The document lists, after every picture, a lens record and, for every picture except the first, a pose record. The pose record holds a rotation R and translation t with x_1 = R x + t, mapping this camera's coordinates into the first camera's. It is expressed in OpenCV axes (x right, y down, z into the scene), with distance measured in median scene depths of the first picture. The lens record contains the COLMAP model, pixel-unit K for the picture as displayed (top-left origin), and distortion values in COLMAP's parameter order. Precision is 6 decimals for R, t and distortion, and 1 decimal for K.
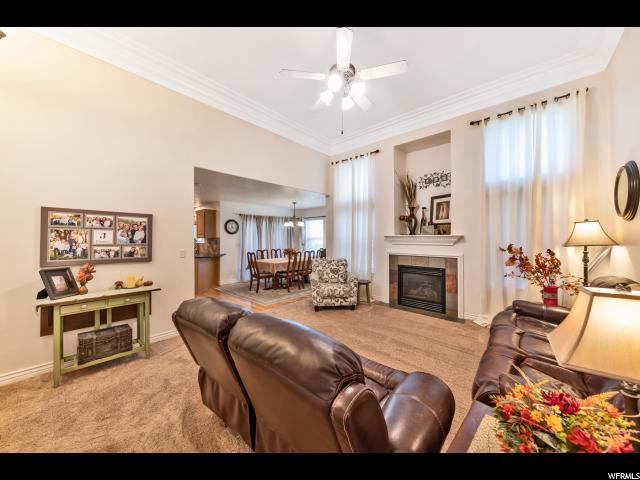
lens RADIAL K [[222.0, 0, 320.0], [0, 222.0, 240.0], [0, 0, 1]] dist [-0.000497, -0.000029]
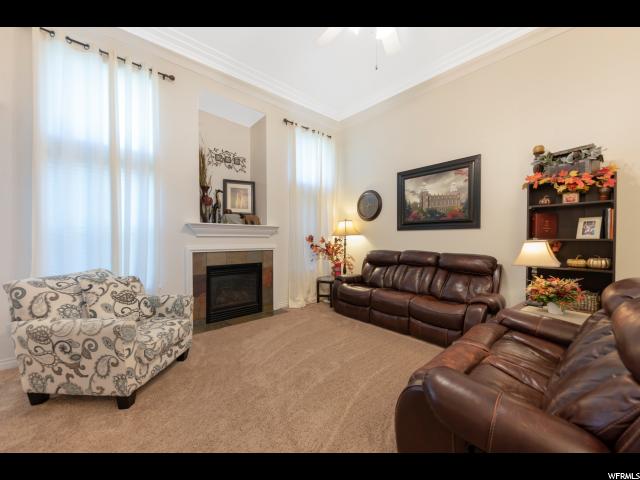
lens RADIAL K [[244.6, 0, 320.0], [0, 244.6, 240.0], [0, 0, 1]] dist [0.001153, 0.000068]
pose [[0.122611, -0.006990, 0.992430, -0.426127], [0.005747, 0.999963, 0.006333, 0.032471], [-0.992438, 0.004927, 0.122647, 0.661929]]
